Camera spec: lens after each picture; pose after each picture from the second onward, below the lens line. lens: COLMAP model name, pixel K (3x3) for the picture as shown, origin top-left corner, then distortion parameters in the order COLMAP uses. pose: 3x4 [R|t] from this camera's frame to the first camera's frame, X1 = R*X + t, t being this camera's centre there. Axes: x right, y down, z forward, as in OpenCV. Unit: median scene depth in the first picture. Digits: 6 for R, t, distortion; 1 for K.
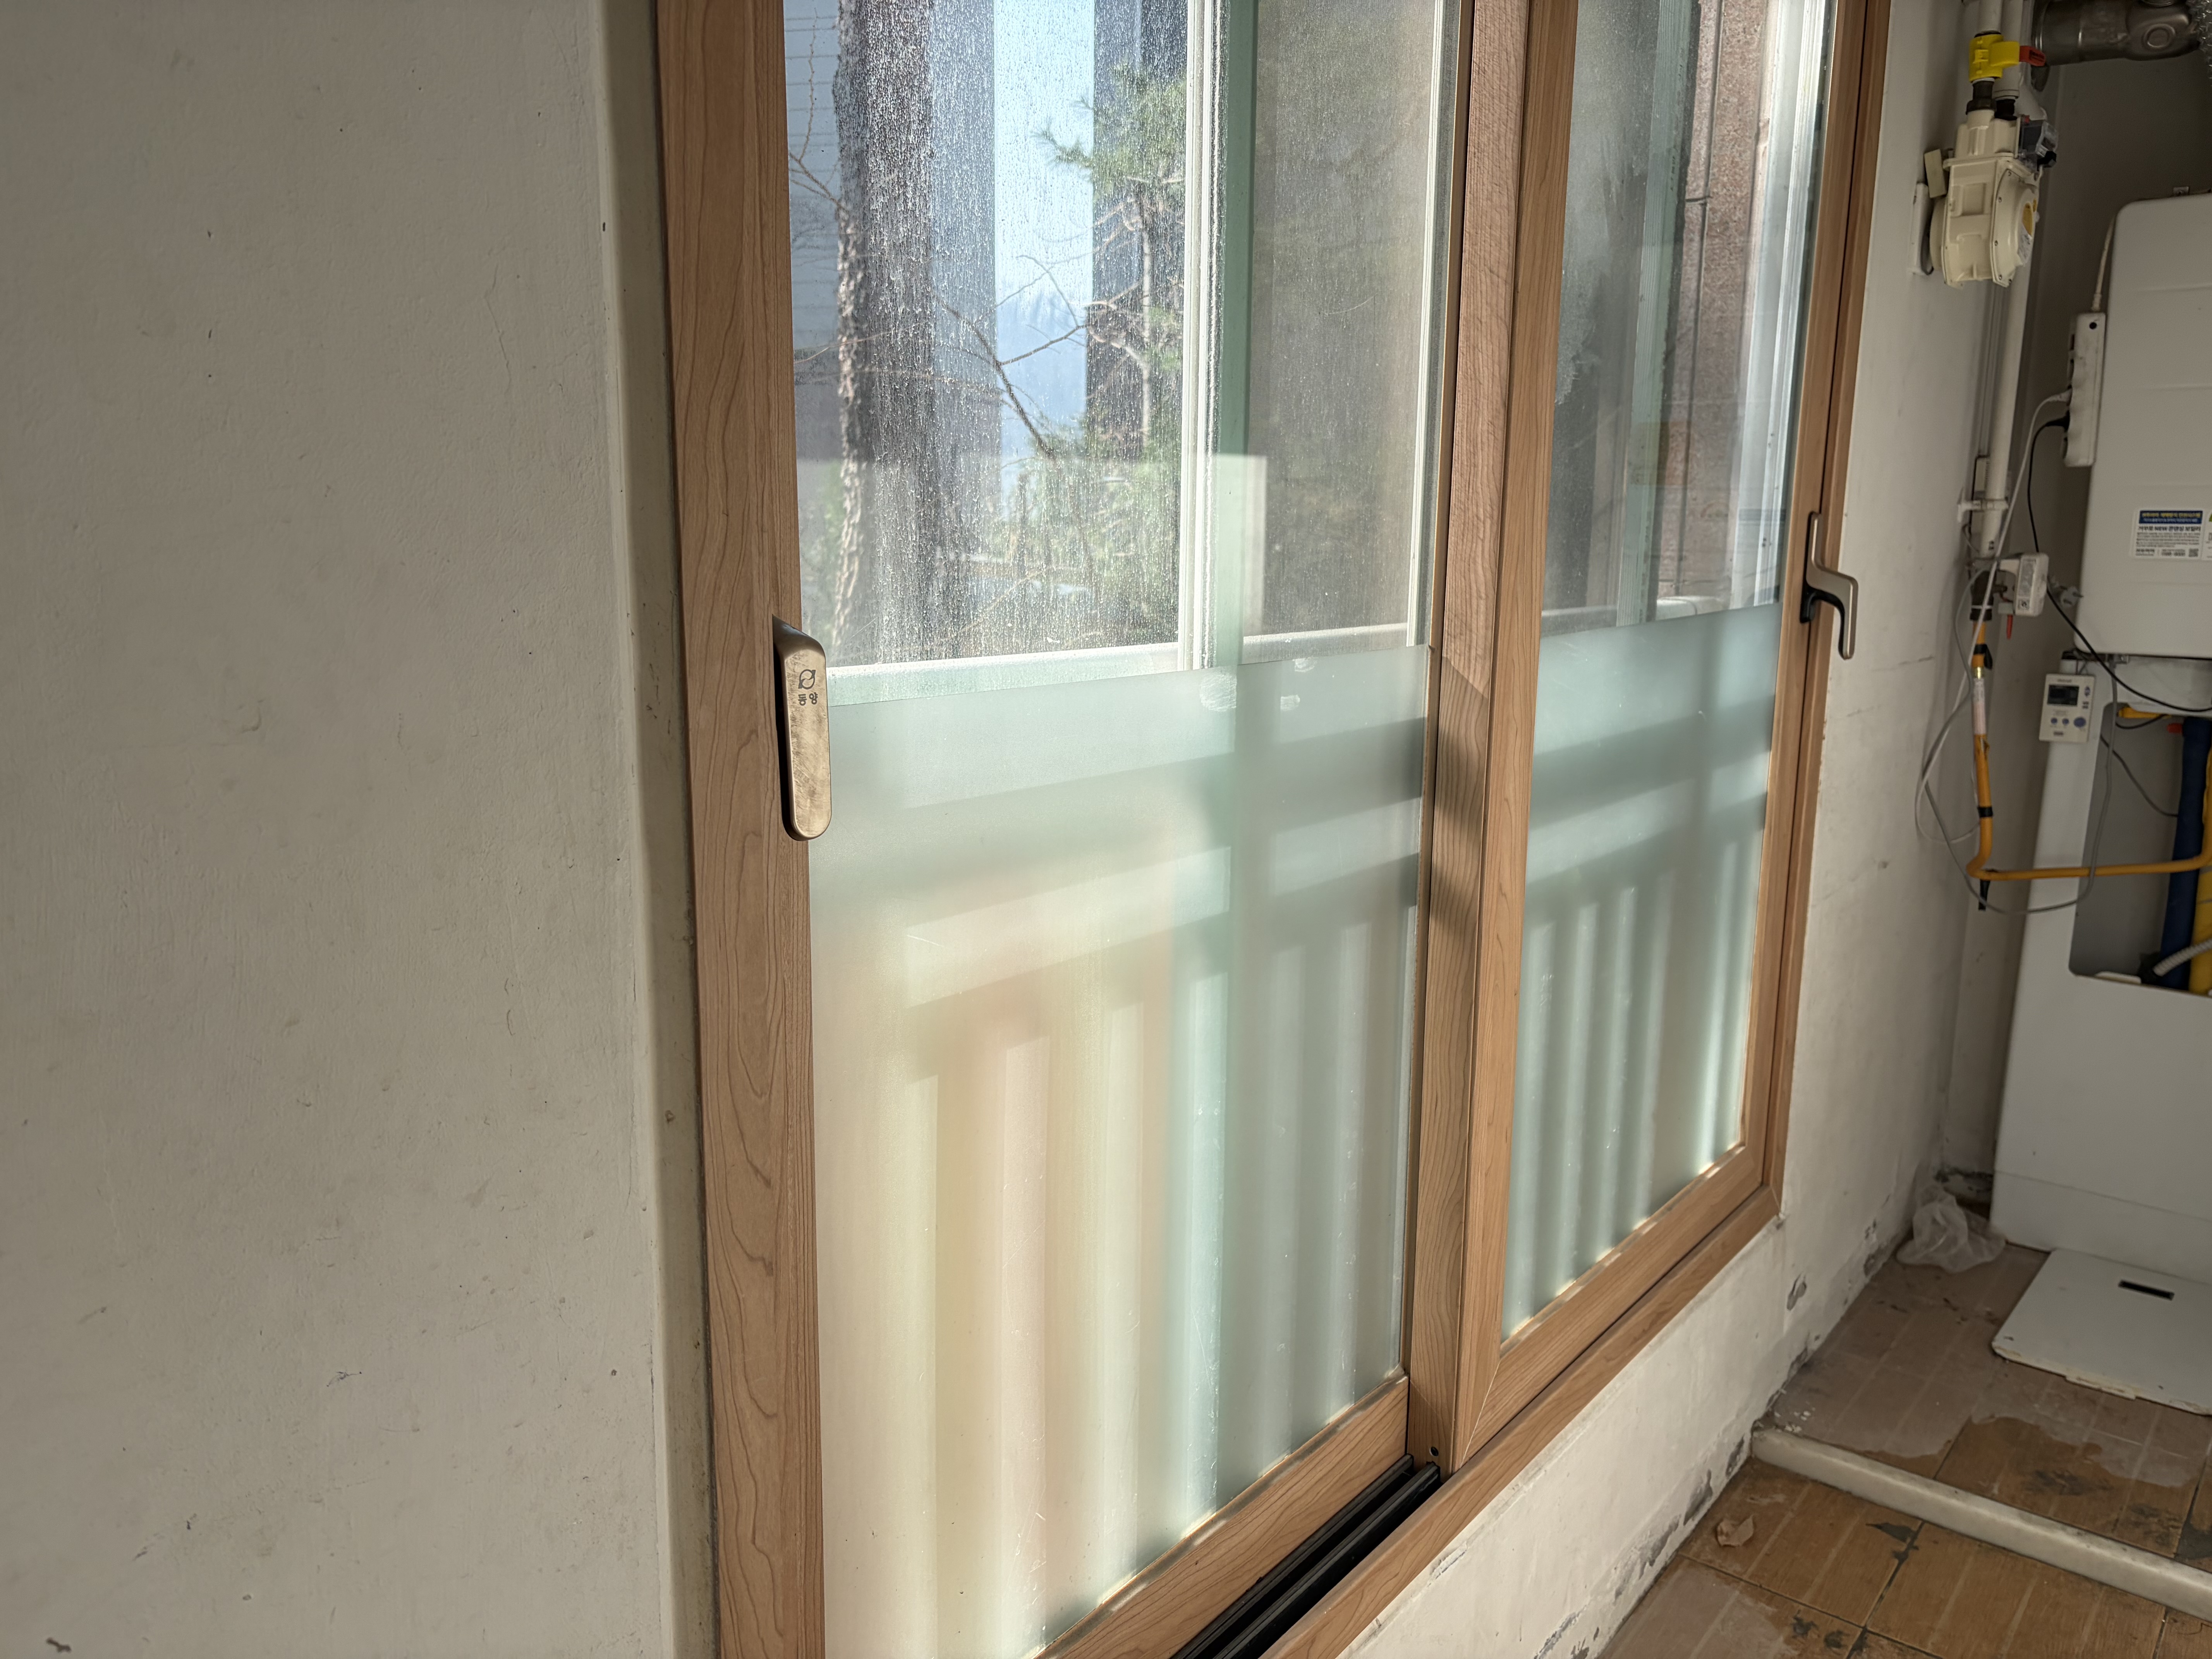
lens RADIAL K [[1685.1, 0, 1105.2], [0, 1685.1, 830.0], [0, 0, 1]] dist [0.017351, -0.017768]
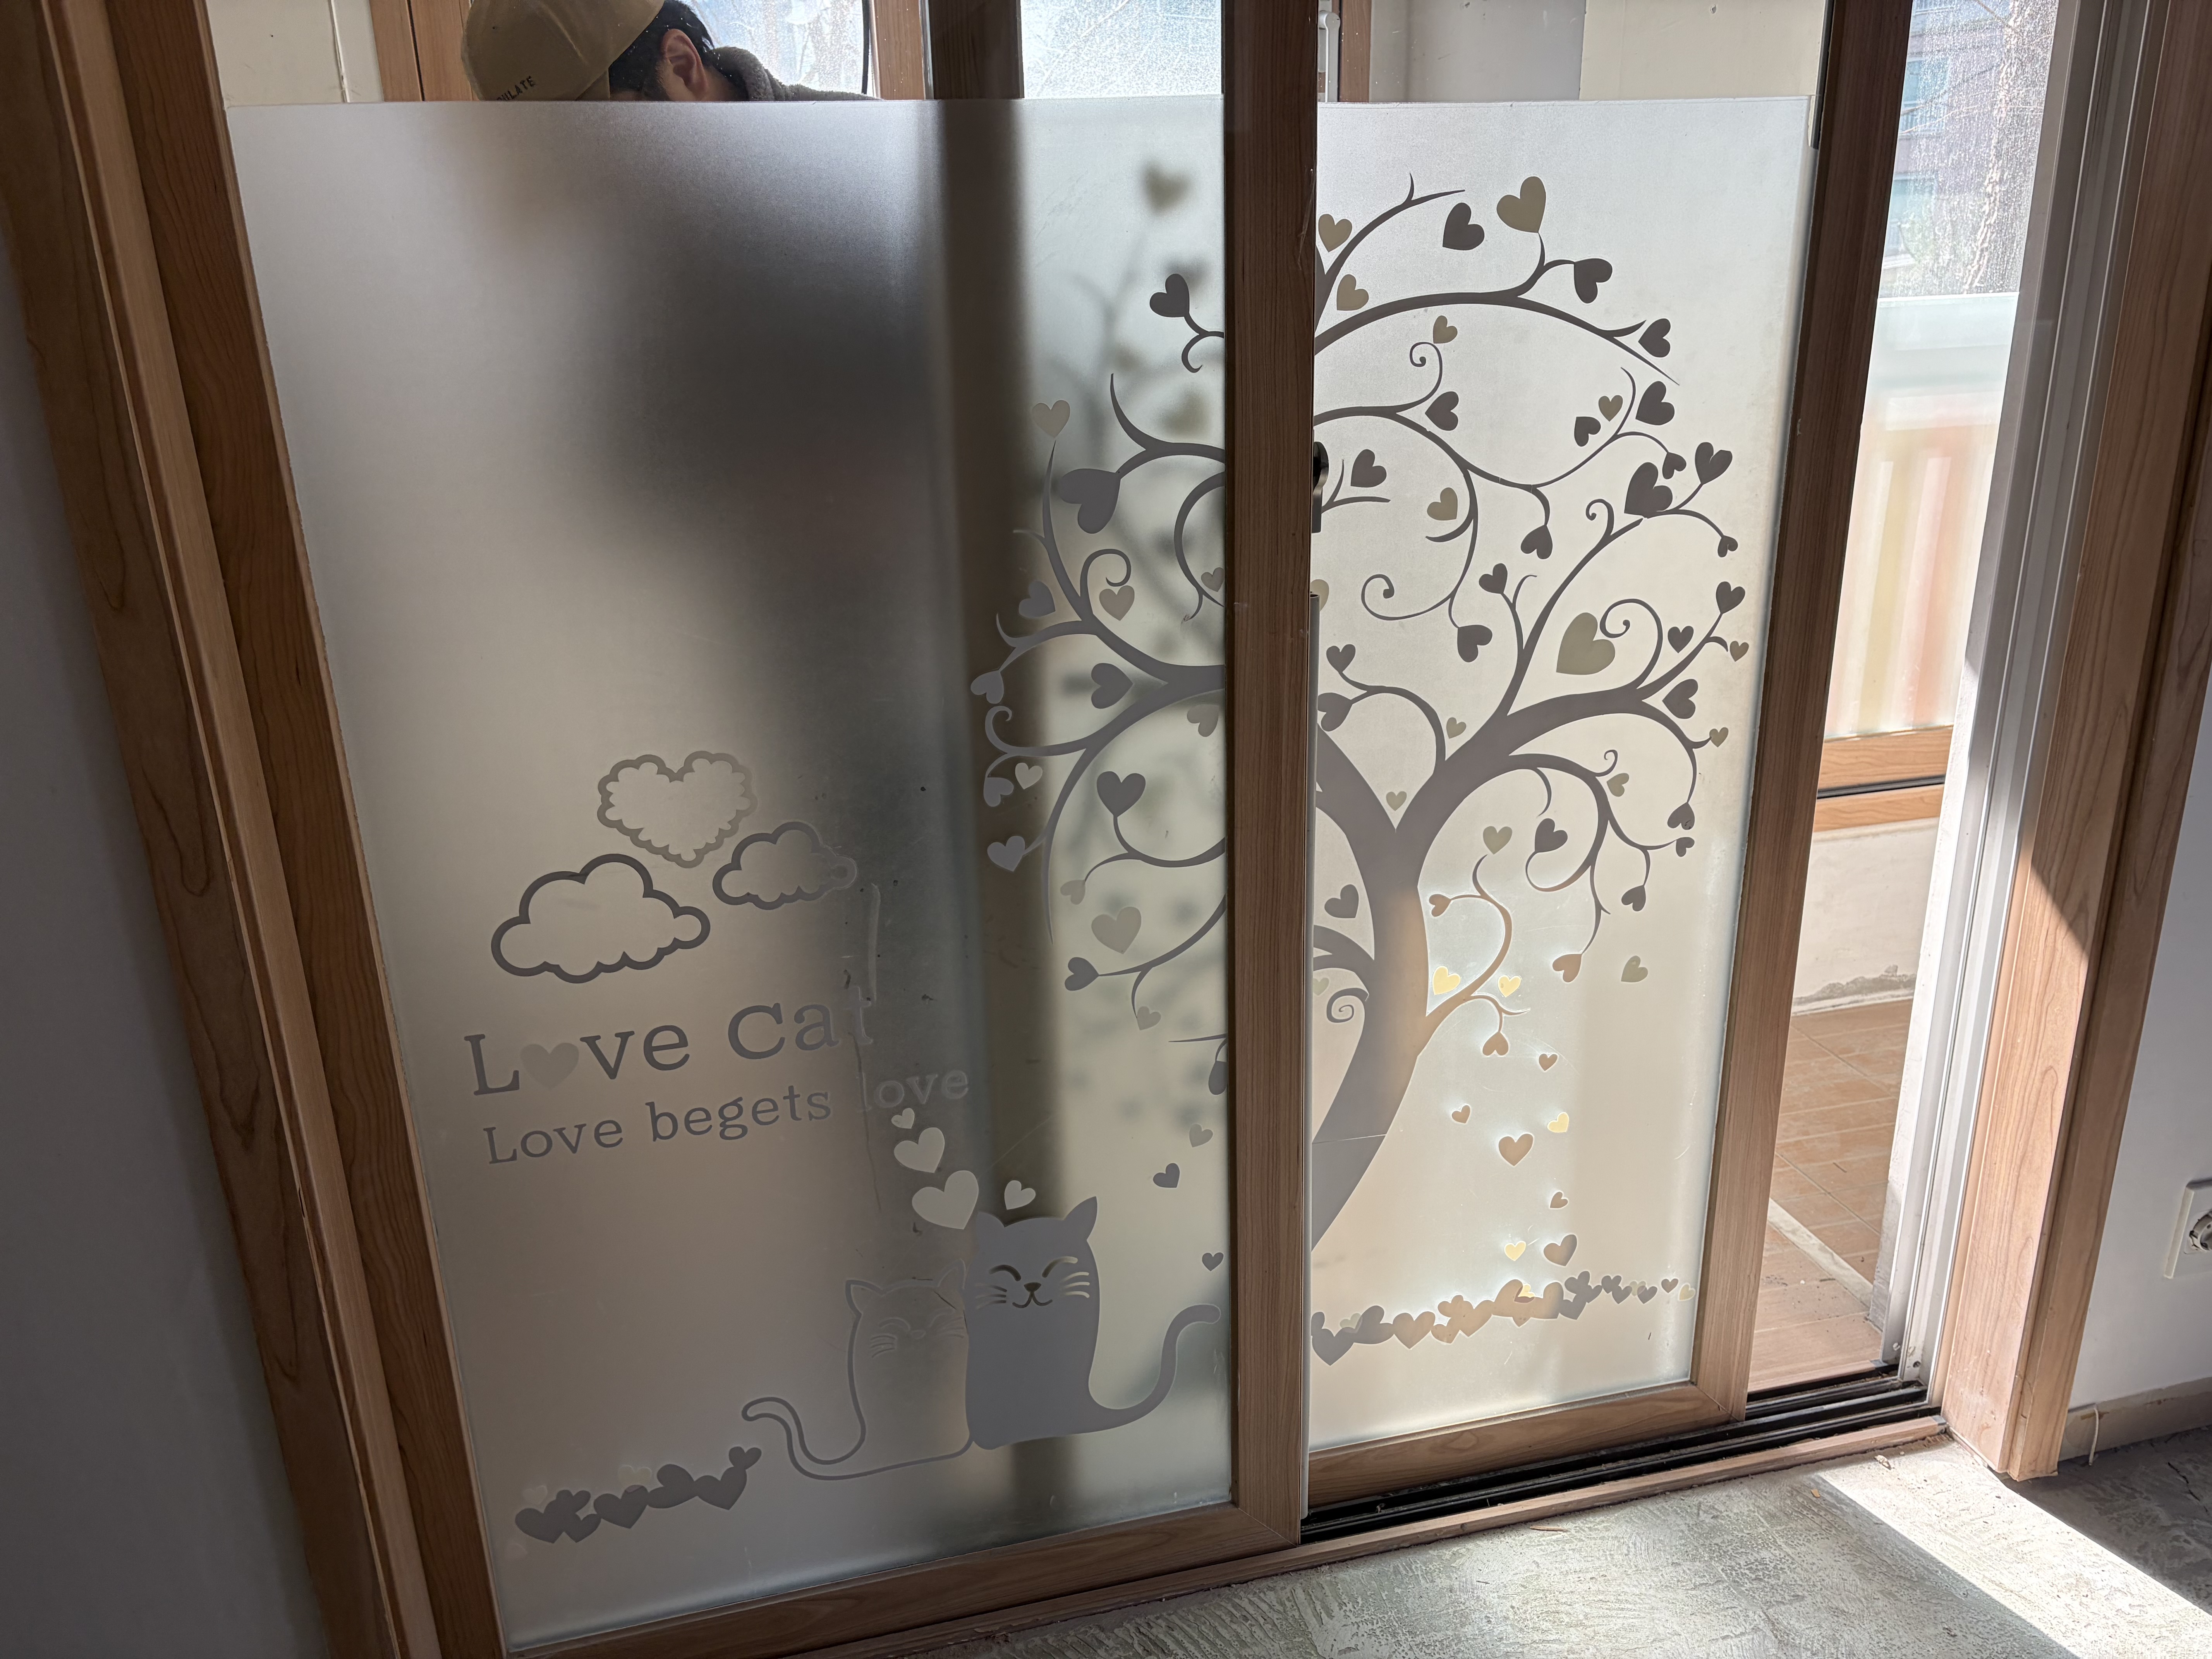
lens RADIAL K [[1685.1, 0, 1106.2], [0, 1685.1, 831.0], [0, 0, 1]] dist [0.017351, -0.017768]
pose [[0.798785, 0.168014, -0.577680, 0.128884], [-0.077610, 0.980967, 0.177992, 0.087527], [0.596589, -0.097344, 0.796621, -0.432986]]
